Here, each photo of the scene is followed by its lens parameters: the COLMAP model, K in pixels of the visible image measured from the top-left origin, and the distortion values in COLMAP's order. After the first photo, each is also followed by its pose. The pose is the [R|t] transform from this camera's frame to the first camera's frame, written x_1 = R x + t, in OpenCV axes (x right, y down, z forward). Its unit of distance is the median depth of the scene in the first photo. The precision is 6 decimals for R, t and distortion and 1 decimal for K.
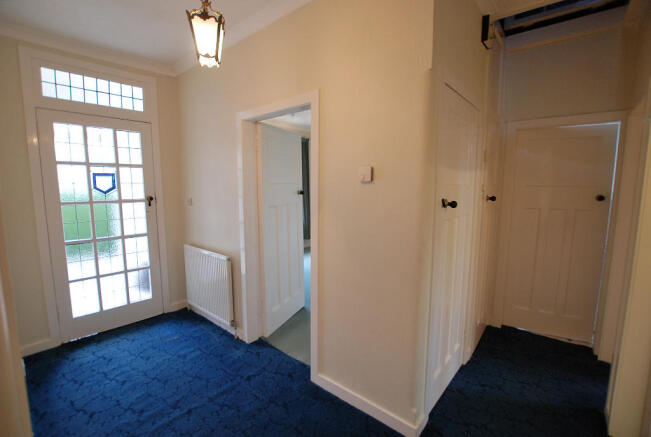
lens RADIAL K [[299.1, 0, 321.2], [0, 299.1, 217.7], [0, 0, 1]] dist [-0.002026, -0.000506]
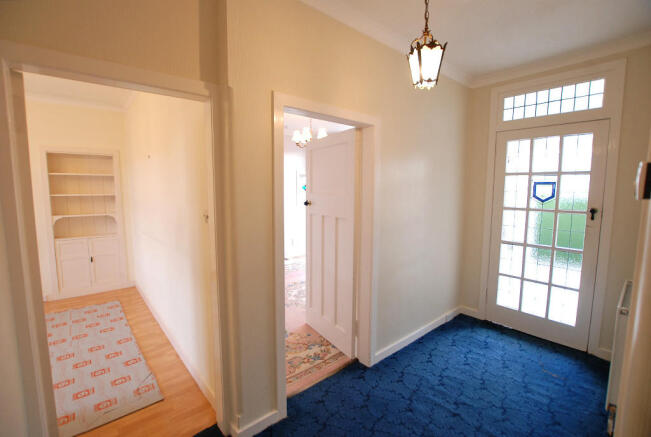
lens RADIAL K [[299.1, 0, 321.2], [0, 299.1, 217.7], [0, 0, 1]] dist [-0.002026, -0.000506]
pose [[-0.118846, 0.101820, -0.987678, 0.385173], [-0.122721, 0.985595, 0.116372, -0.055823], [0.985300, 0.135039, -0.104639, 0.387855]]
